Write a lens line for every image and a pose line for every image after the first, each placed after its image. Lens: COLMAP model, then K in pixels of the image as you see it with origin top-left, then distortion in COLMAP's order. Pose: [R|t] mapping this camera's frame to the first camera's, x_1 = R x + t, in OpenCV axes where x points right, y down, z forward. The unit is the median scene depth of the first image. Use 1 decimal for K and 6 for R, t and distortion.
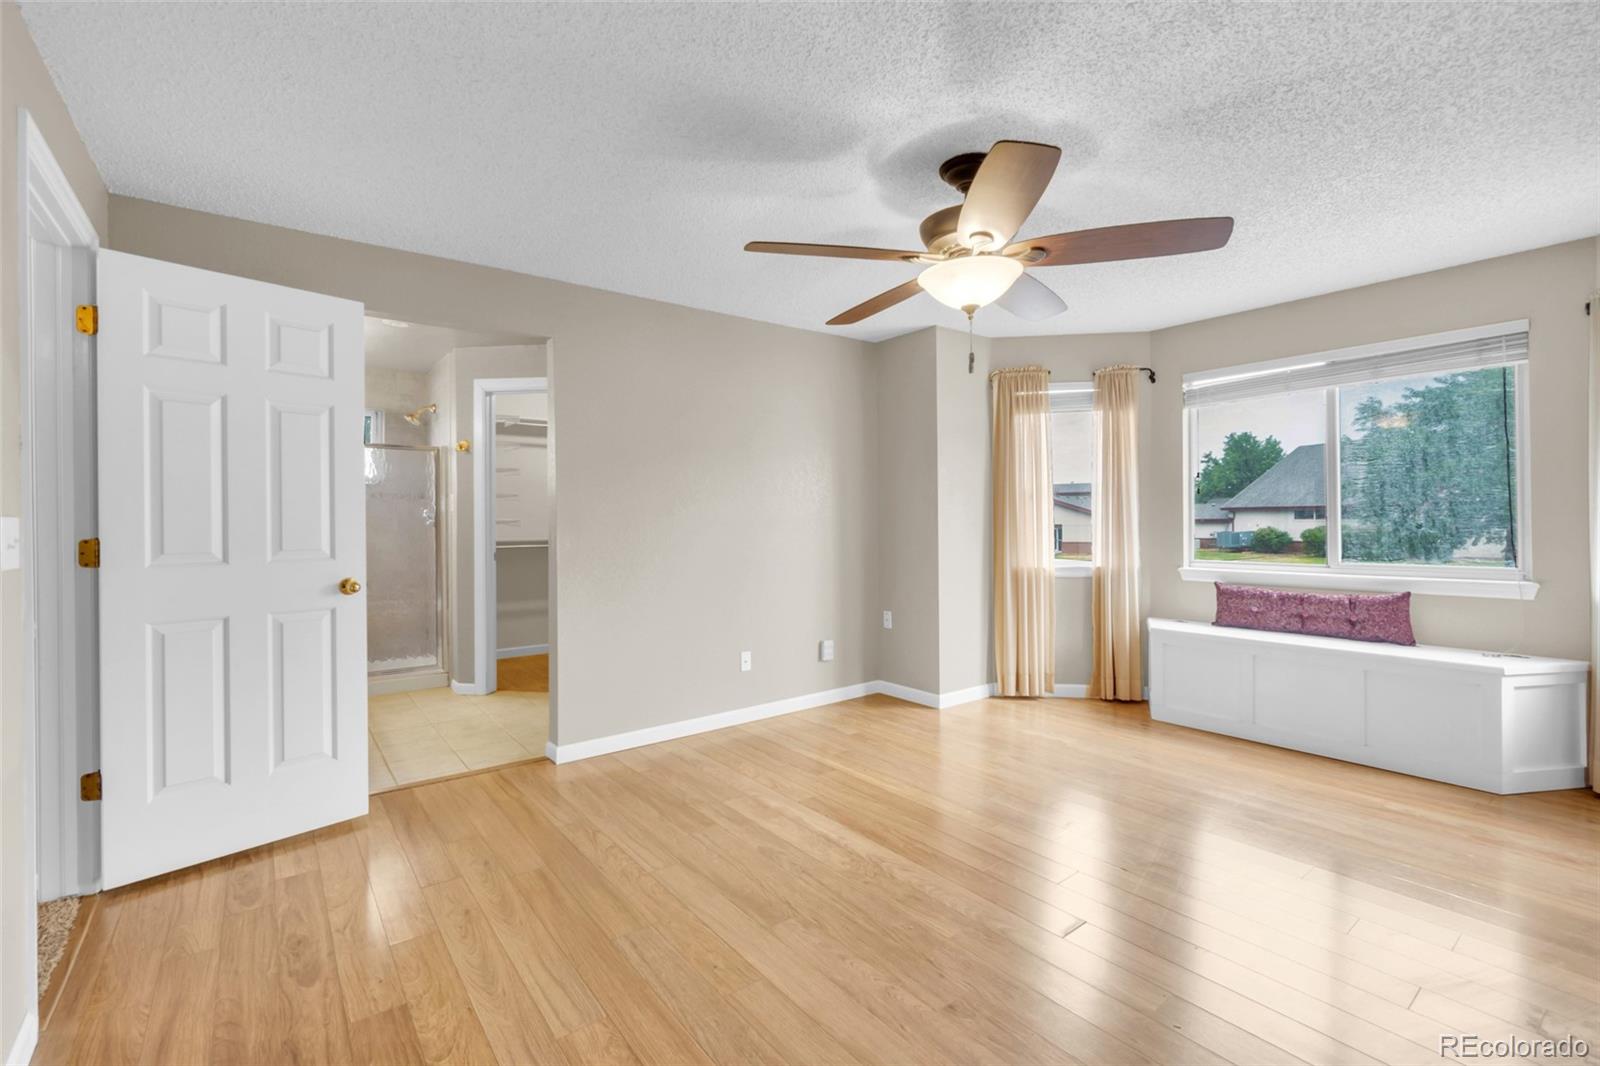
lens RADIAL K [[685.6, 0, 789.2], [0, 685.6, 524.3], [0, 0, 1]] dist [-0.003379, -0.000282]
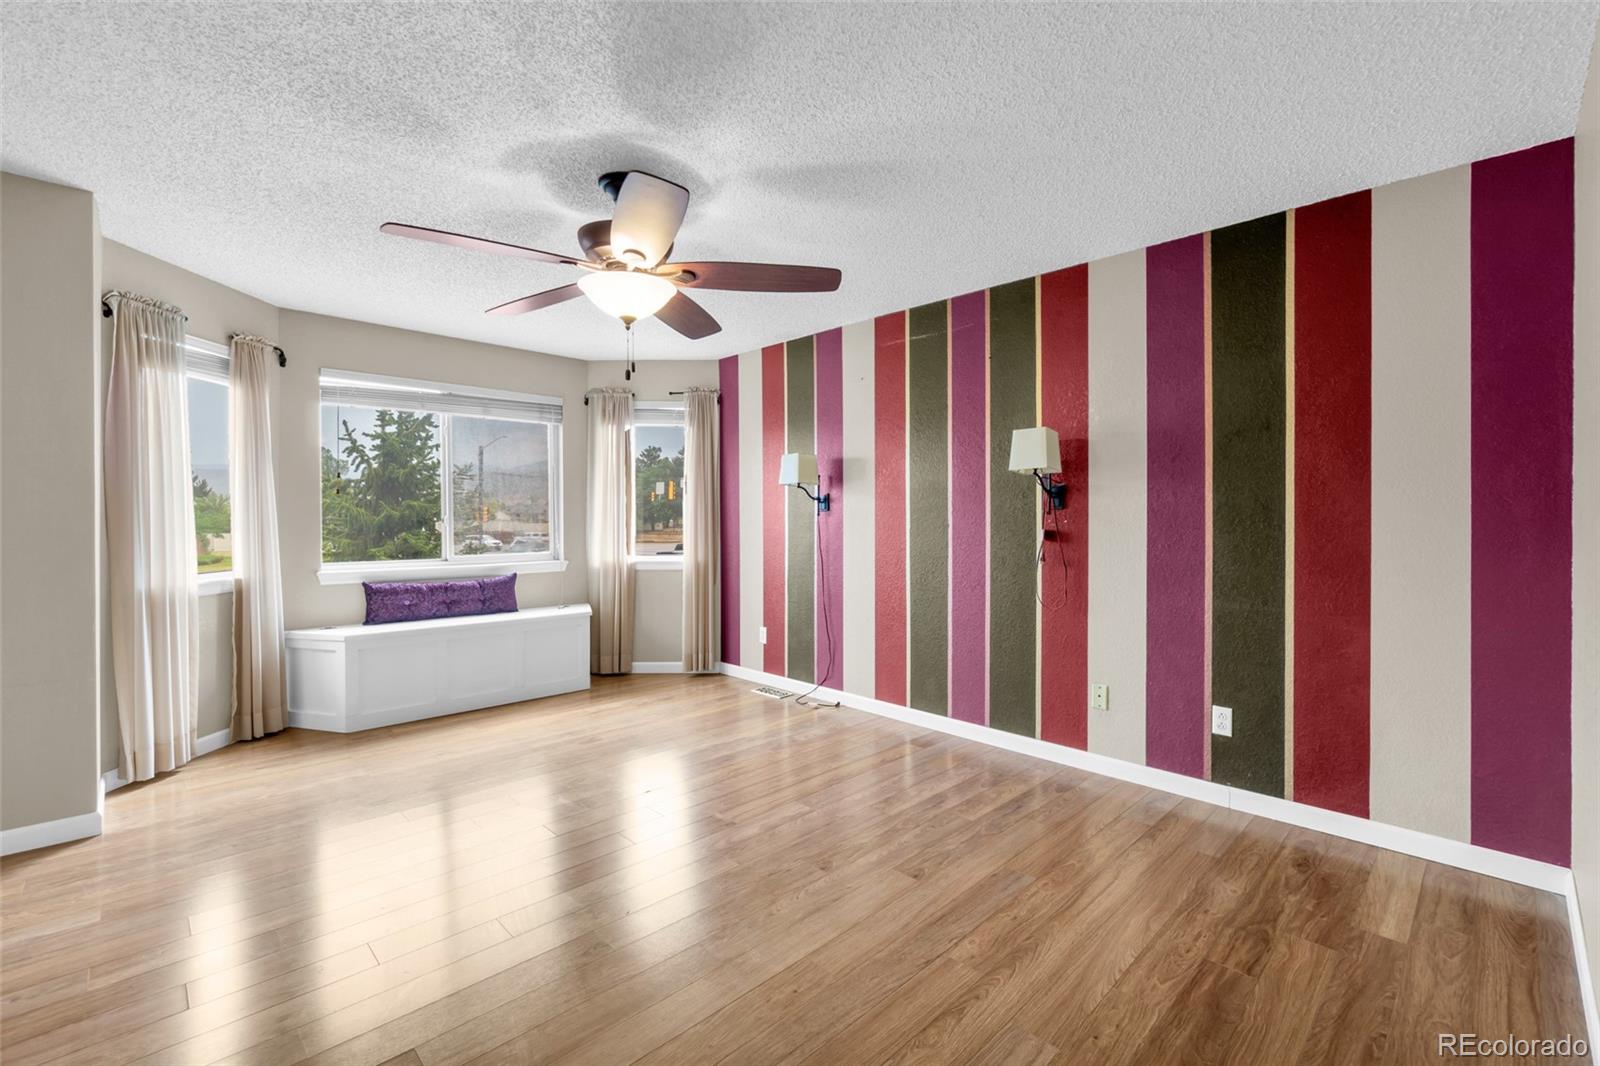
lens RADIAL K [[685.6, 0, 789.2], [0, 685.6, 524.3], [0, 0, 1]] dist [-0.003379, -0.000282]
pose [[-0.097000, 0.001747, 0.995283, -0.481925], [0.005783, 0.999983, -0.001192, 0.003112], [-0.995268, 0.005640, -0.097009, 0.505815]]
